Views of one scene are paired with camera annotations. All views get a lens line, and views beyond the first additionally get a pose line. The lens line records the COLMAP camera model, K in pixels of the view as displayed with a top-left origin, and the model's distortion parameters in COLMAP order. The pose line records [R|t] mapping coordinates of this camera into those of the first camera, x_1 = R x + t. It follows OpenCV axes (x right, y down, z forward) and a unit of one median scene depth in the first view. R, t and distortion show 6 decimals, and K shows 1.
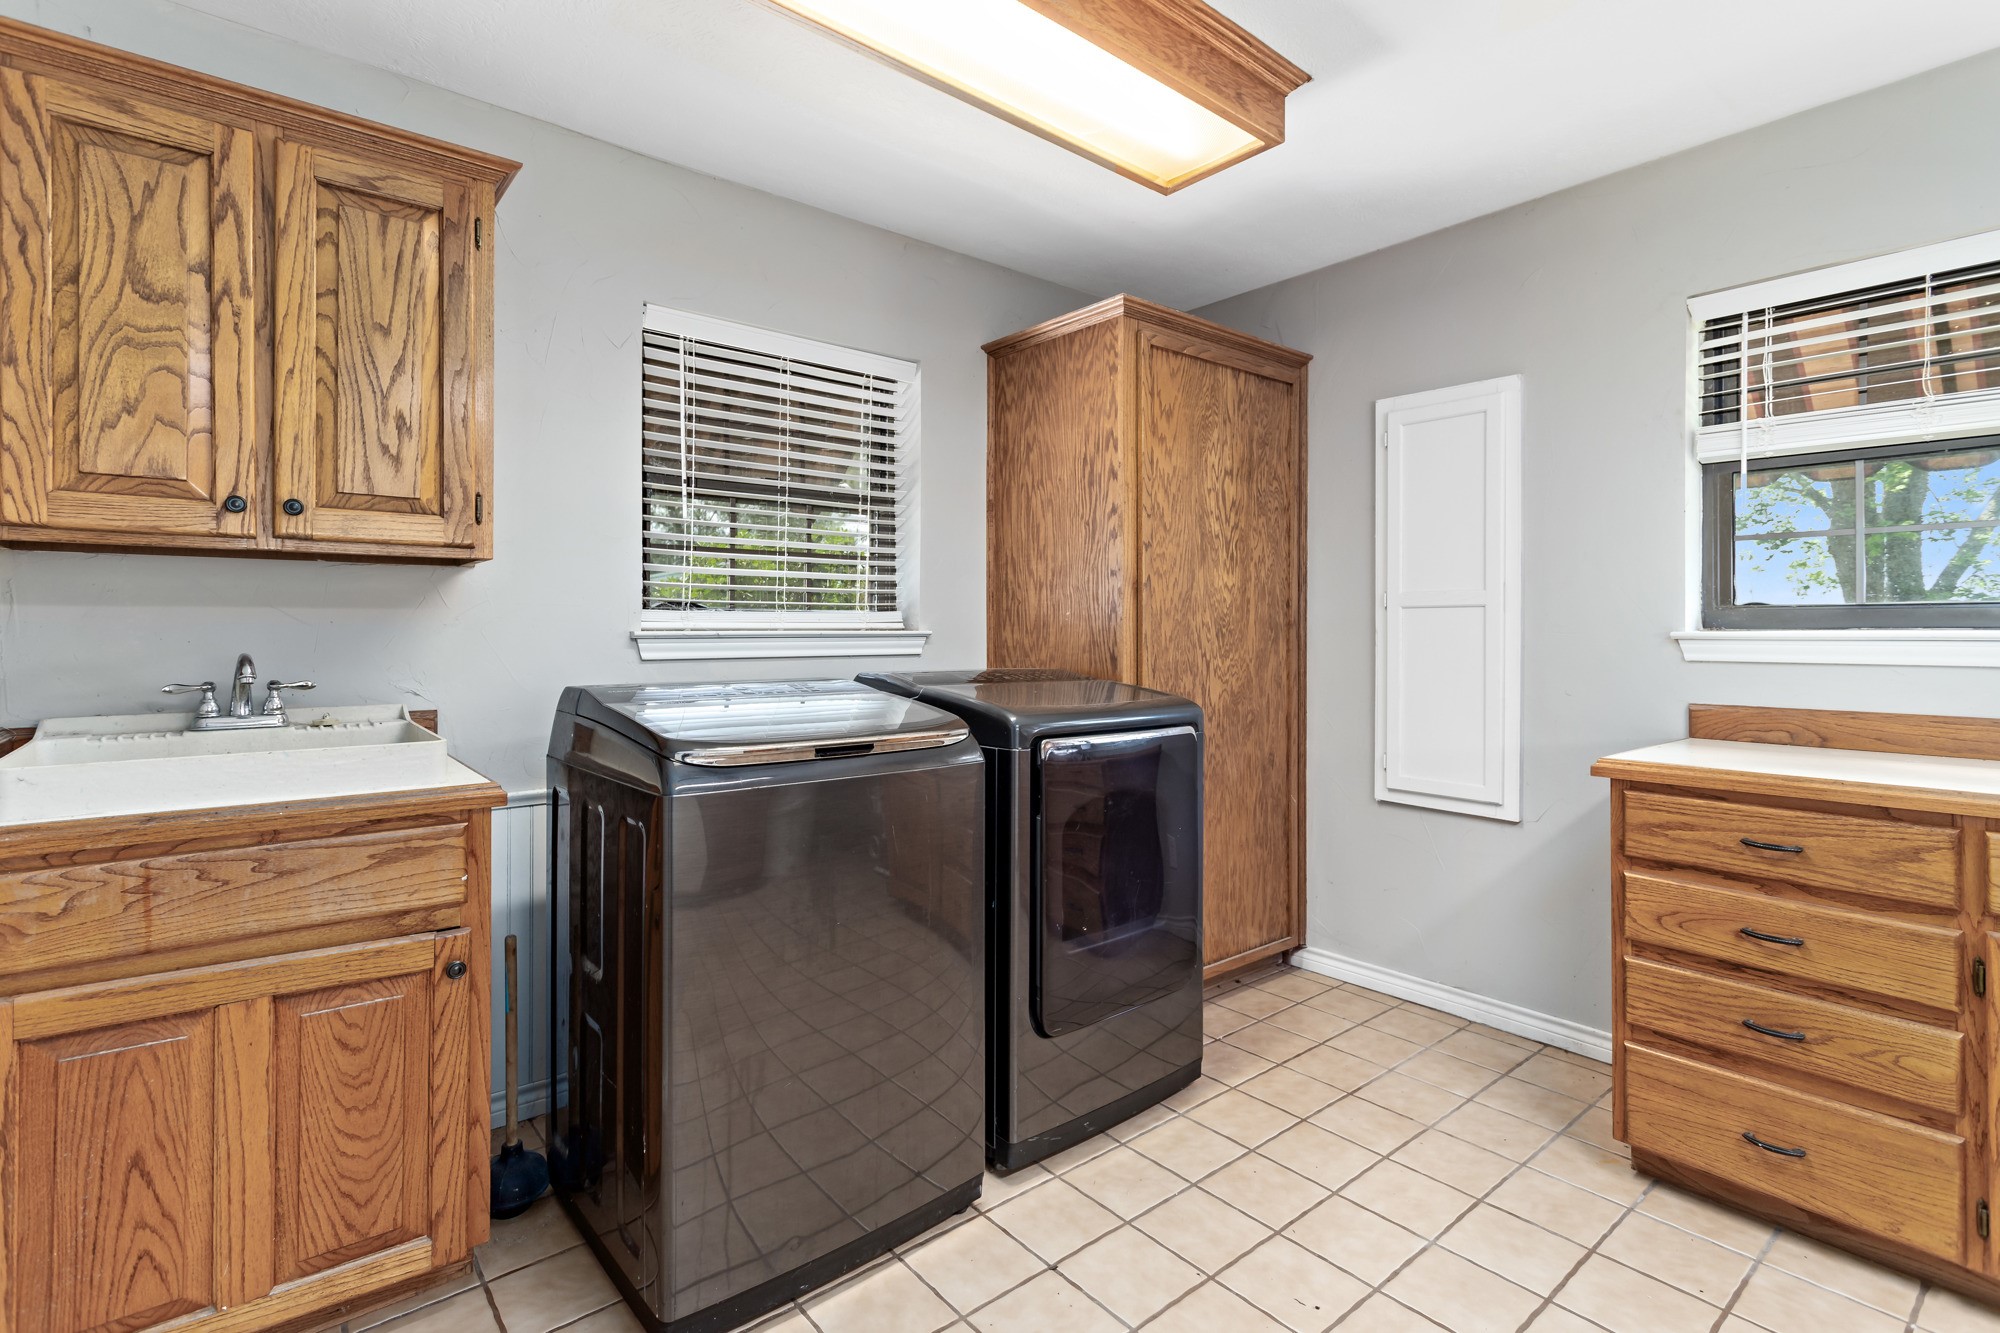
lens RADIAL K [[954.7, 0, 988.7], [0, 954.7, 630.2], [0, 0, 1]] dist [0.002790, 0.000715]
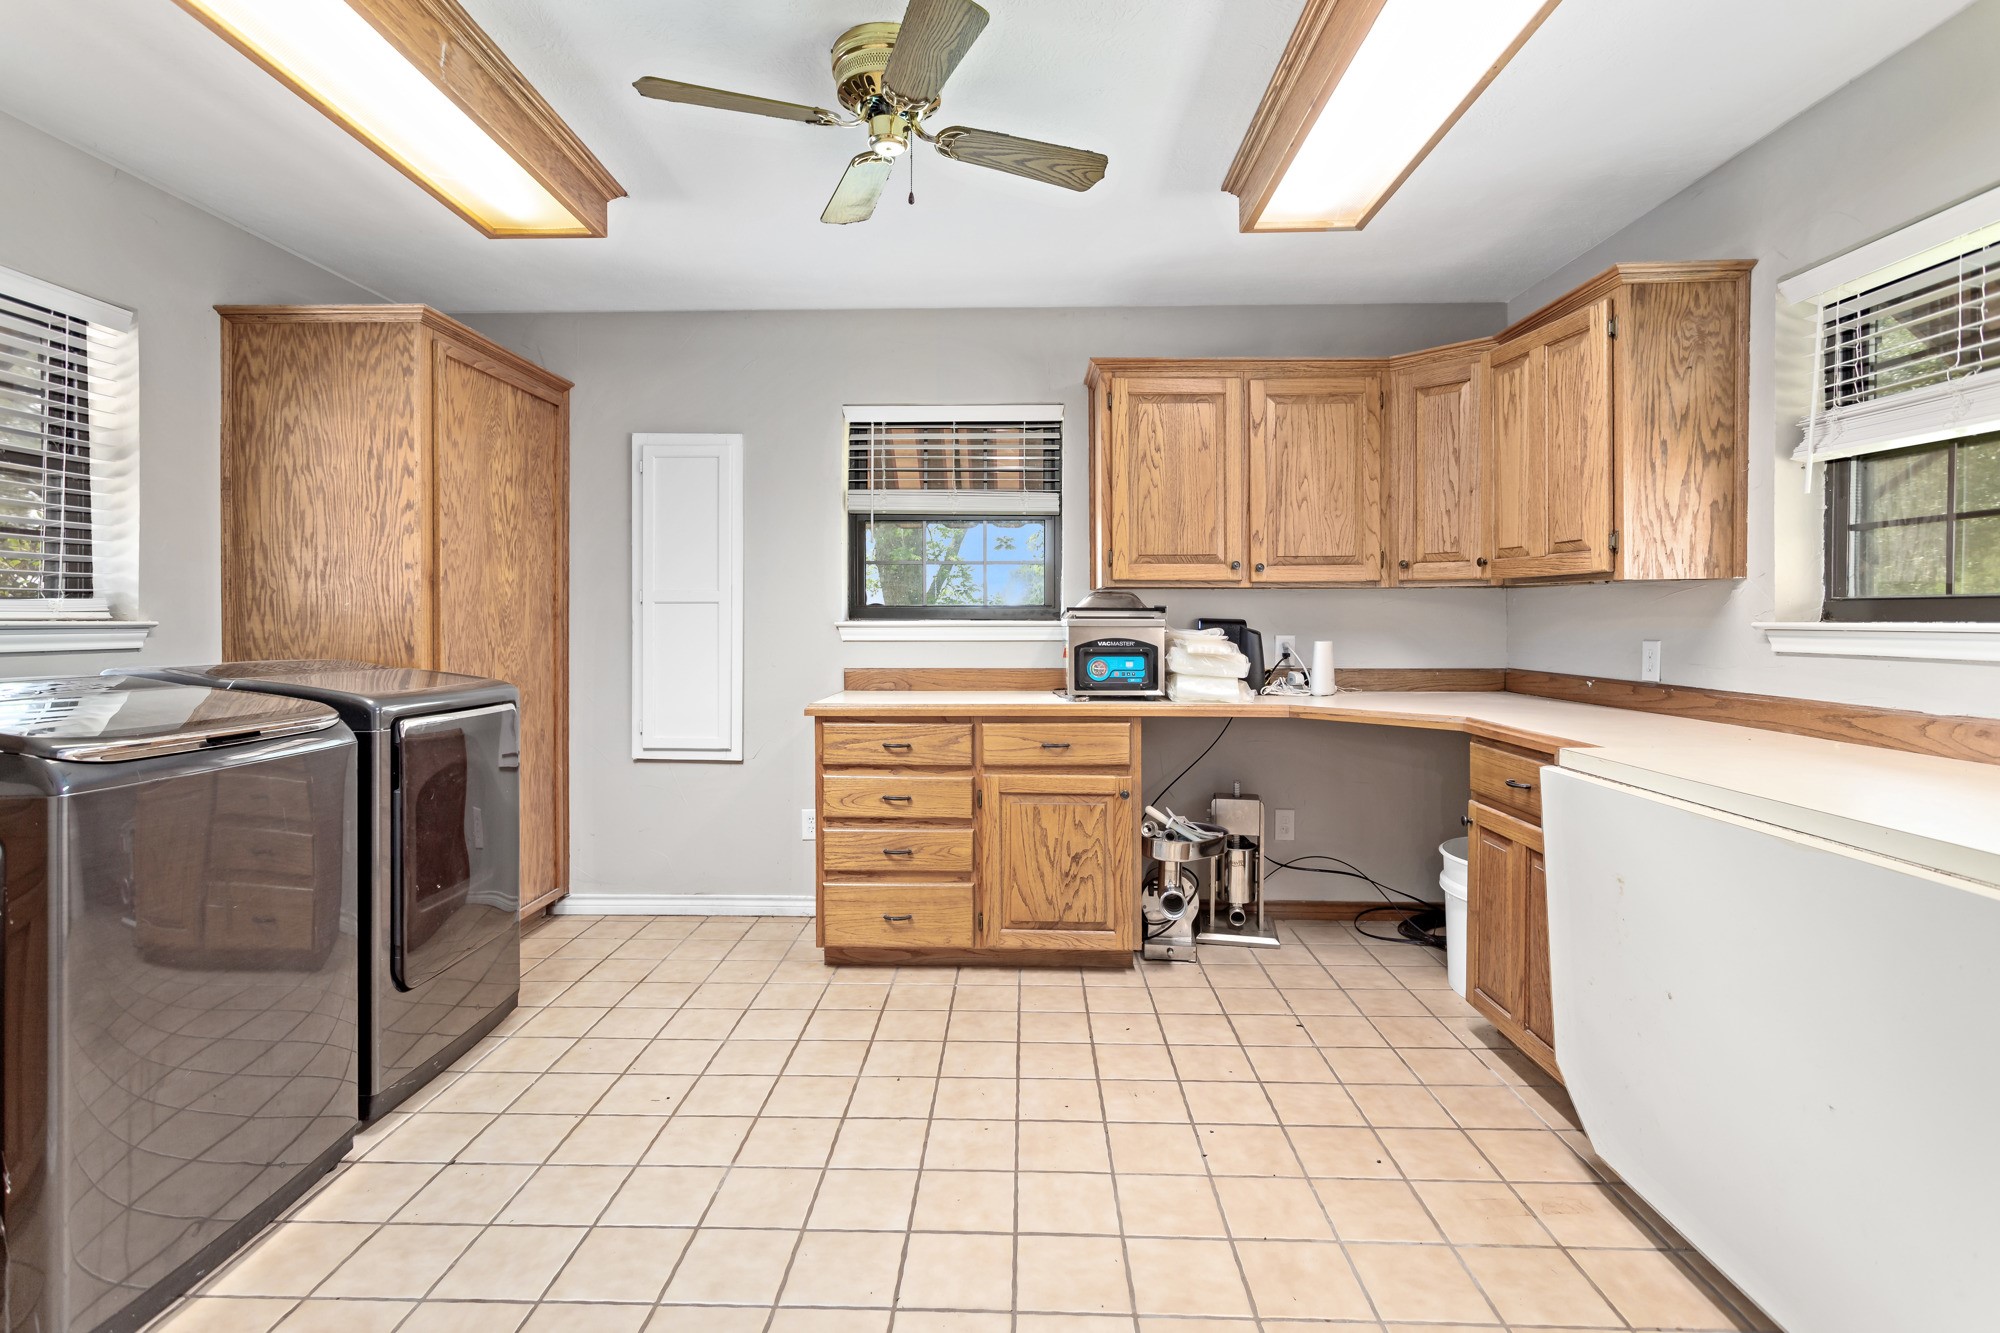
lens RADIAL K [[954.7, 0, 994.9], [0, 954.7, 624.5], [0, 0, 1]] dist [0.002790, 0.000715]
pose [[0.655600, -0.002735, 0.755104, -0.274791], [0.000675, 0.999995, 0.003036, 0.001543], [-0.755108, -0.001481, 0.655598, -0.197794]]
